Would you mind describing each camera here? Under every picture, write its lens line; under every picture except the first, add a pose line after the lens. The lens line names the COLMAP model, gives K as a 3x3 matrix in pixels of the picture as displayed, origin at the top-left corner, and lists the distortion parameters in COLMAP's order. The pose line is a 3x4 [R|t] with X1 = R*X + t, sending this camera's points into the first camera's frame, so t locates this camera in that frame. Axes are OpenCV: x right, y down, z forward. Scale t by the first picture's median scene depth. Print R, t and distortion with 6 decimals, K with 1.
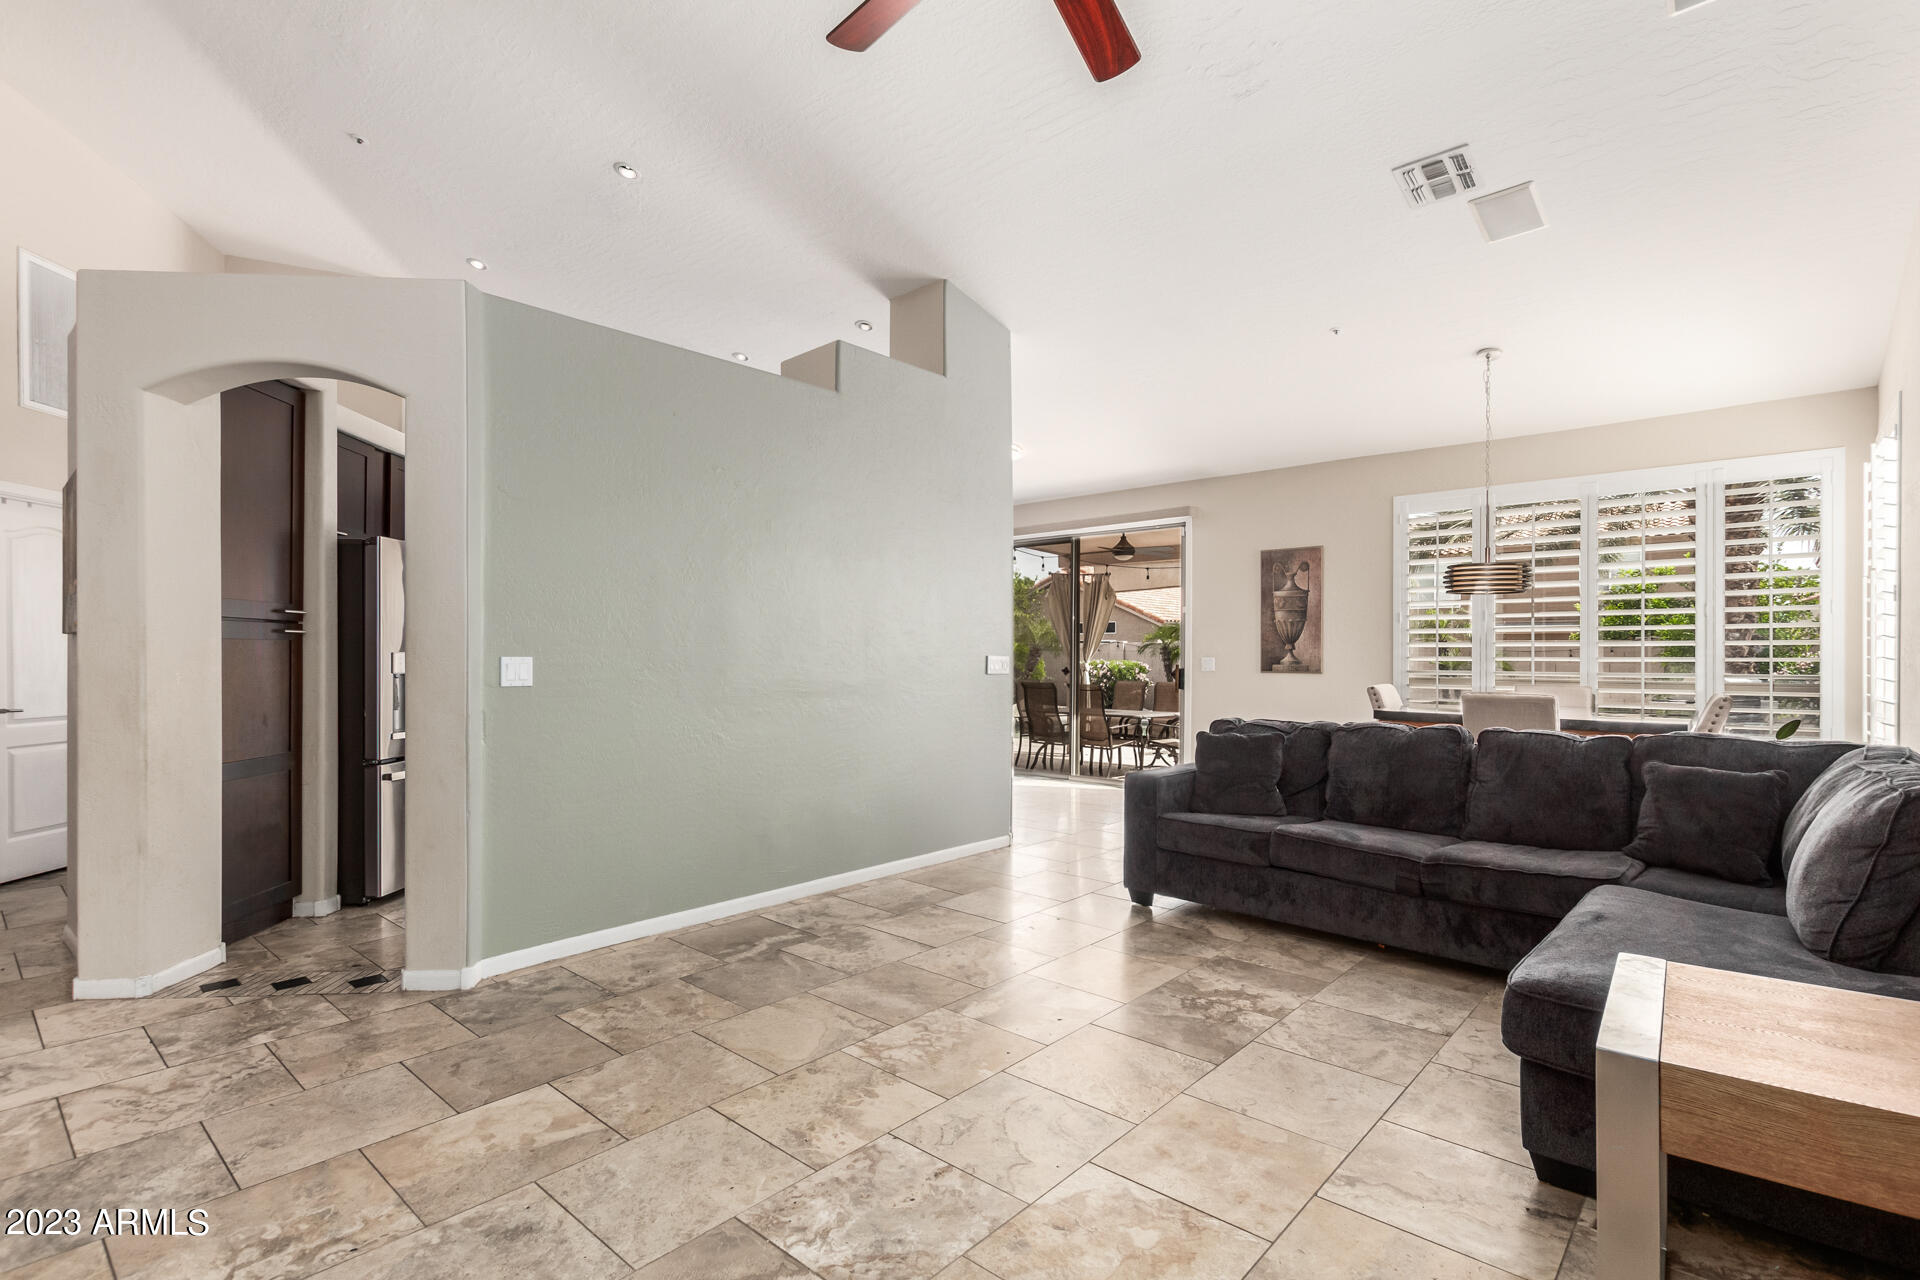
lens RADIAL K [[910.3, 0, 971.7], [0, 910.3, 654.4], [0, 0, 1]] dist [0.001273, -0.000590]
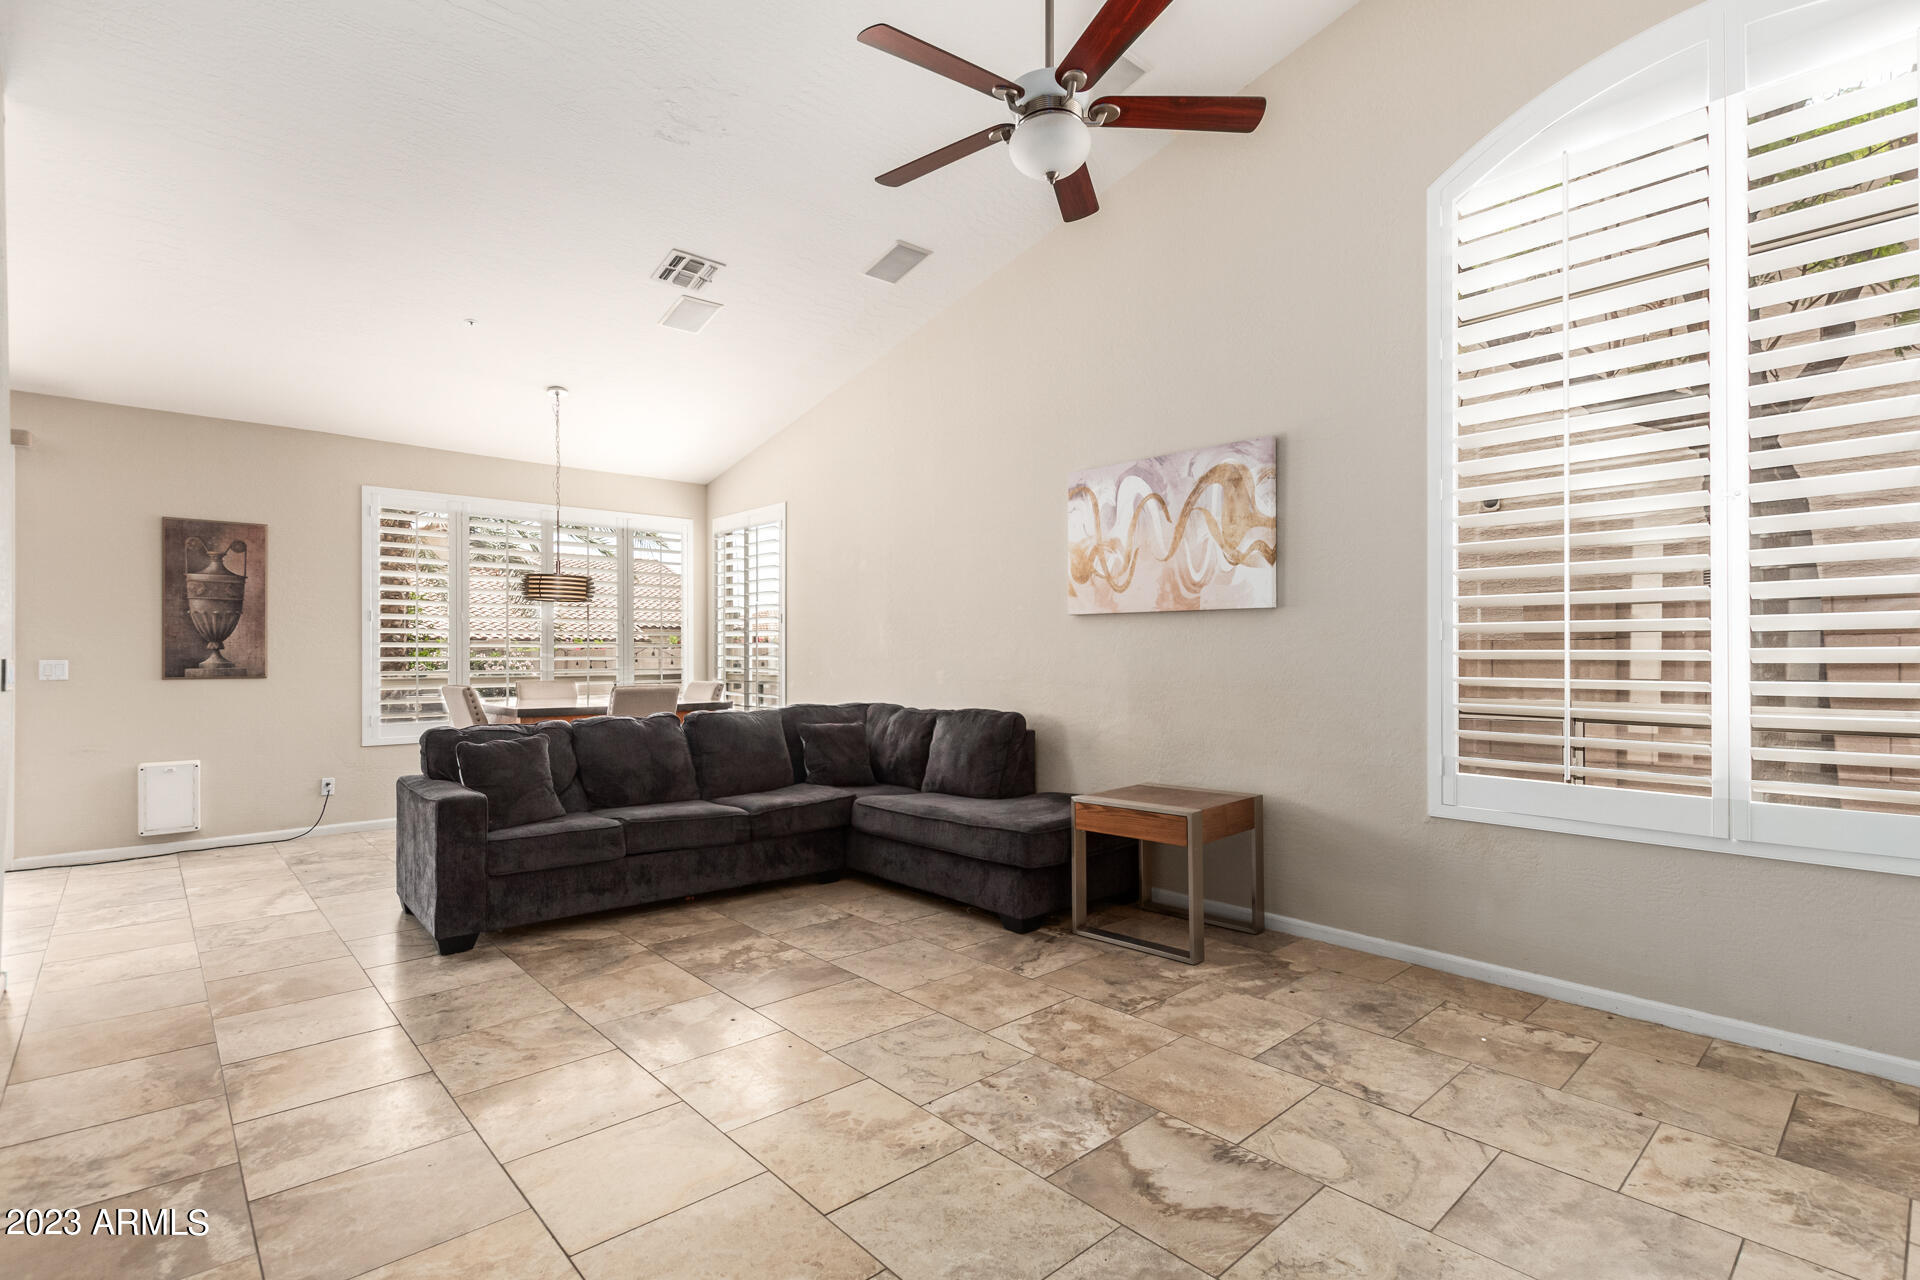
lens RADIAL K [[910.3, 0, 967.7], [0, 910.3, 646.4], [0, 0, 1]] dist [0.001273, -0.000590]
pose [[0.104463, 0.004555, 0.994518, -0.722406], [0.001910, 0.999987, -0.004781, -0.005015], [-0.994527, 0.002399, 0.104453, 0.523223]]
